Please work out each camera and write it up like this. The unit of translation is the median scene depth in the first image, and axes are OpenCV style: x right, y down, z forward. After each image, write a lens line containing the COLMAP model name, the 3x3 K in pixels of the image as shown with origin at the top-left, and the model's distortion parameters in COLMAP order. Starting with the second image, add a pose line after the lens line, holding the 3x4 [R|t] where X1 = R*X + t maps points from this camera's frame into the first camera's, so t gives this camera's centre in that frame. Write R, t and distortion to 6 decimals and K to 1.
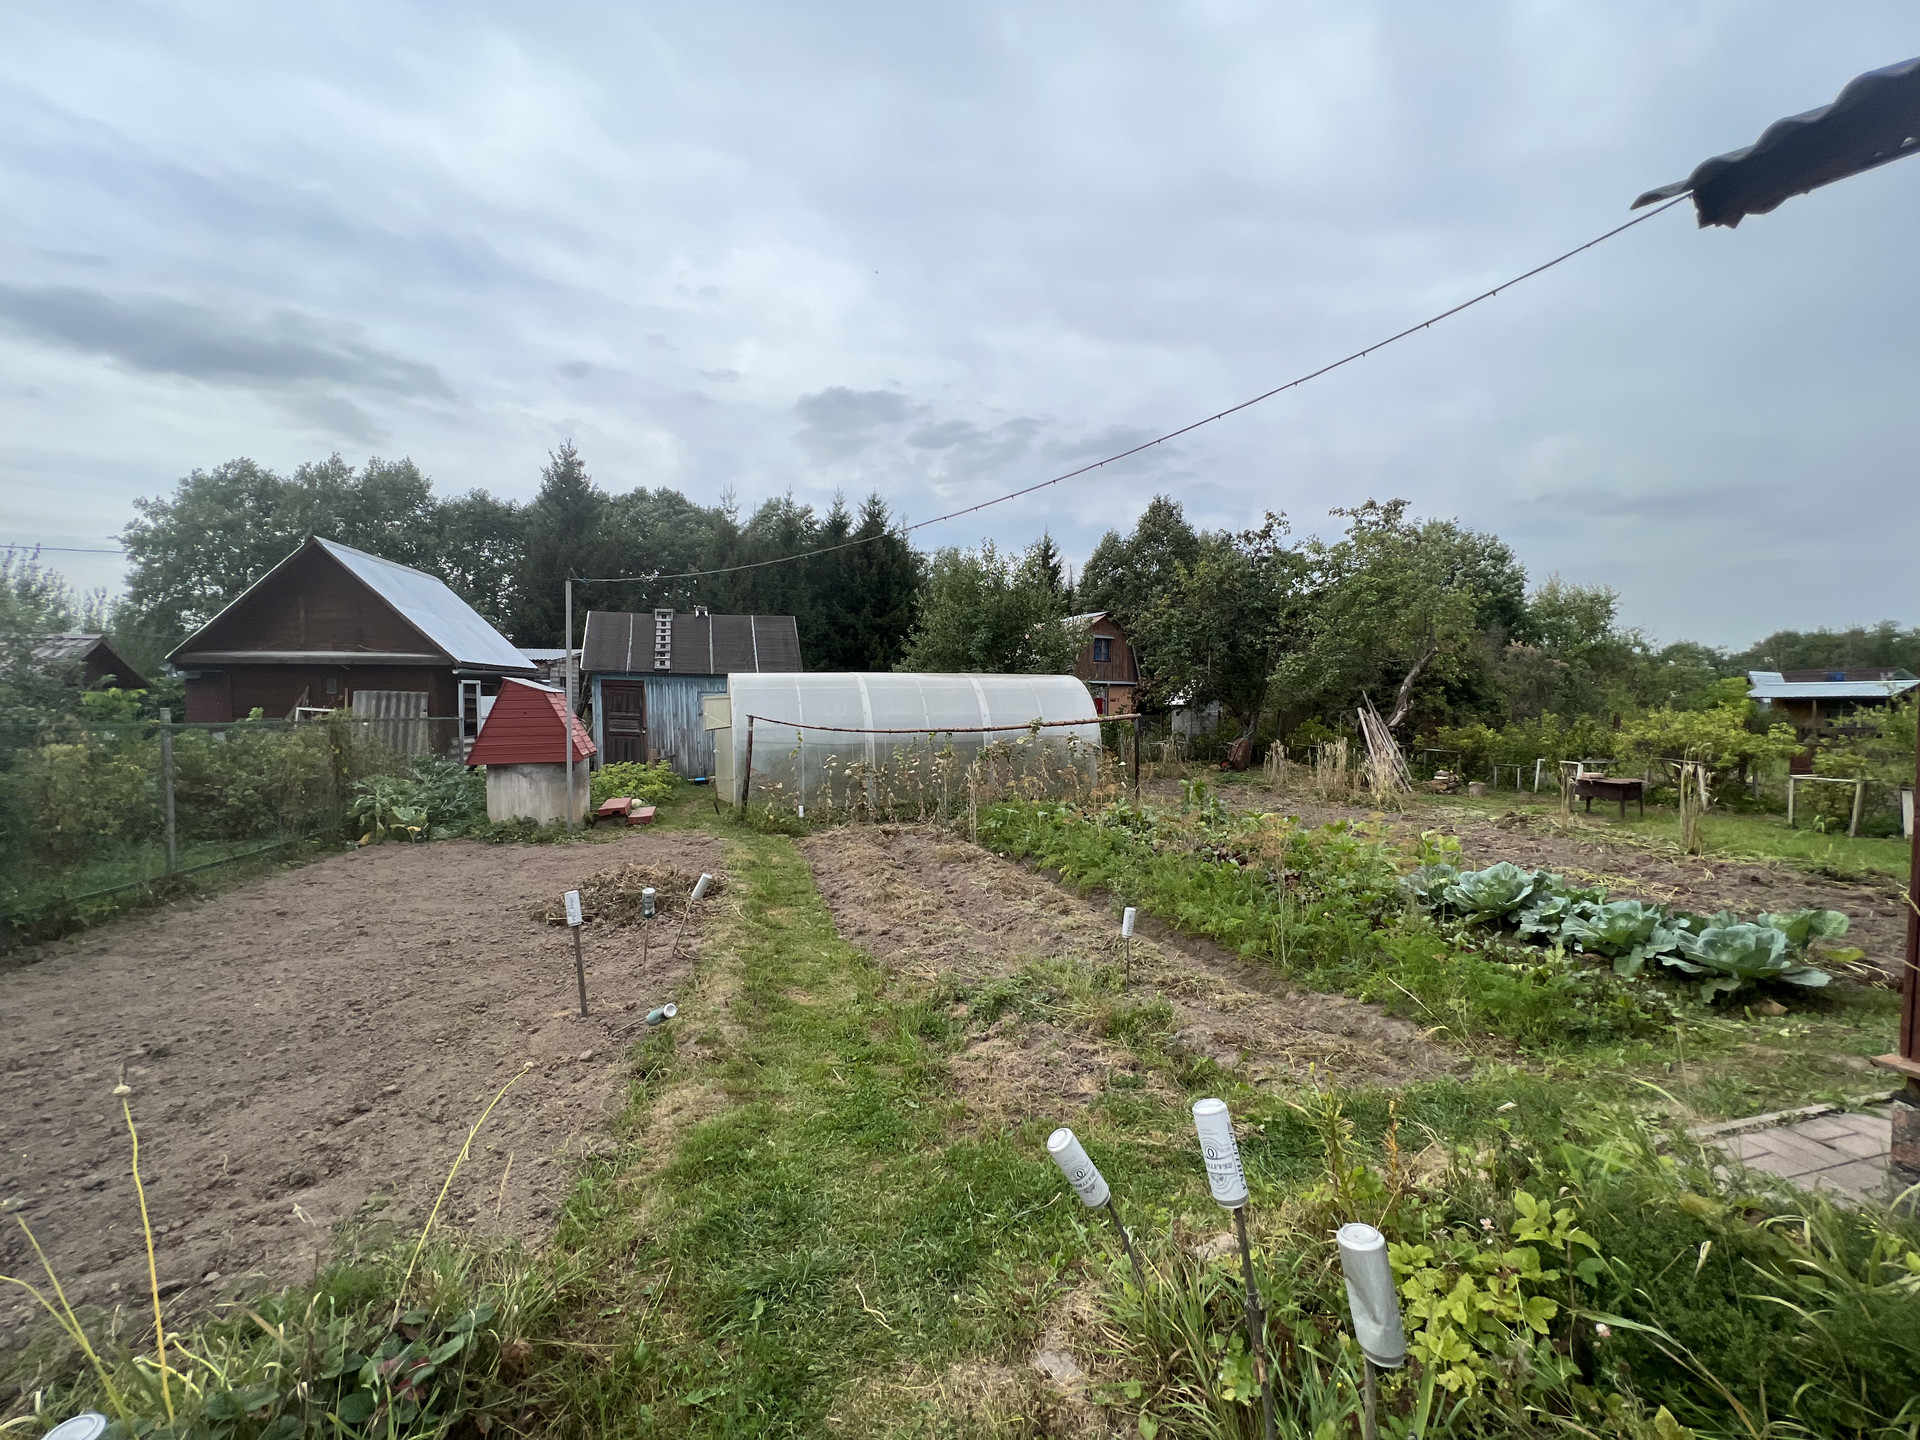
lens RADIAL K [[771.5, 0, 960.0], [0, 771.5, 720.0], [0, 0, 1]] dist [0.000094, -0.000001]
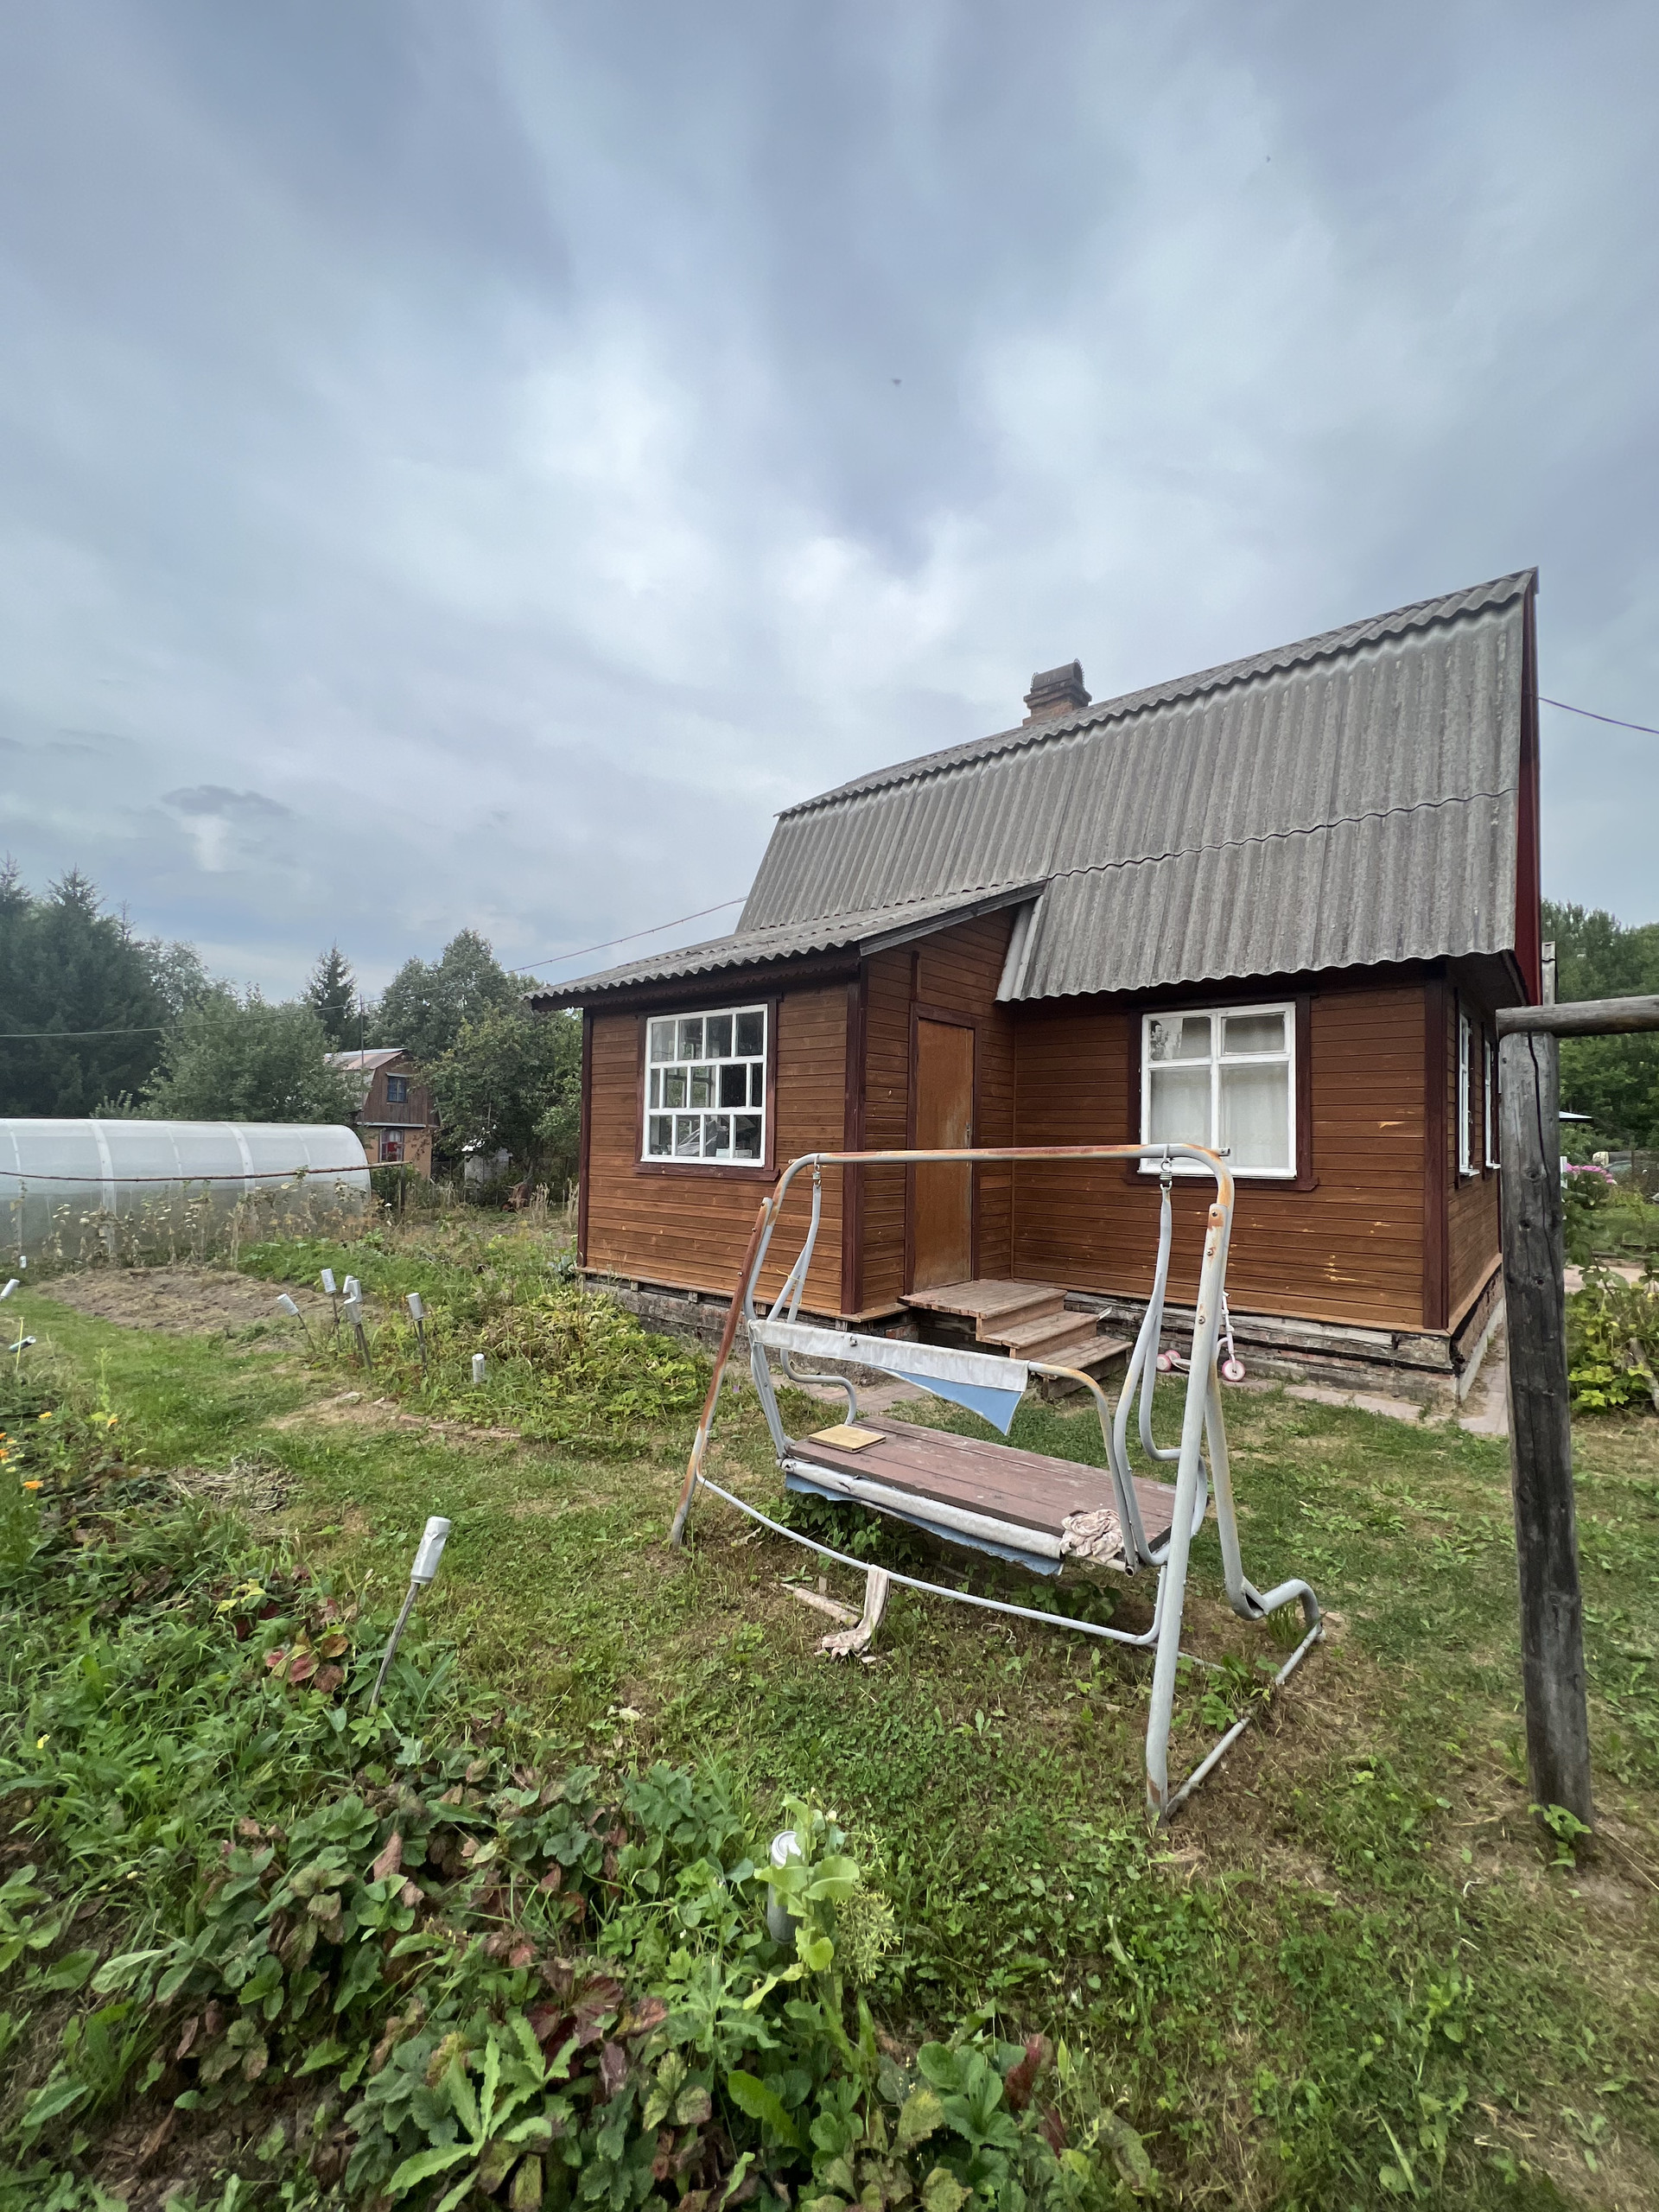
lens RADIAL K [[896.4, 0, 829.5], [0, 896.4, 1106.0], [0, 0, 1]] dist [-0.000097, 0.000002]
pose [[0.816684, 0.032450, 0.576172, -0.024395], [0.005795, 0.997906, -0.064415, -0.000677], [-0.577056, 0.055945, 0.814786, -0.435893]]
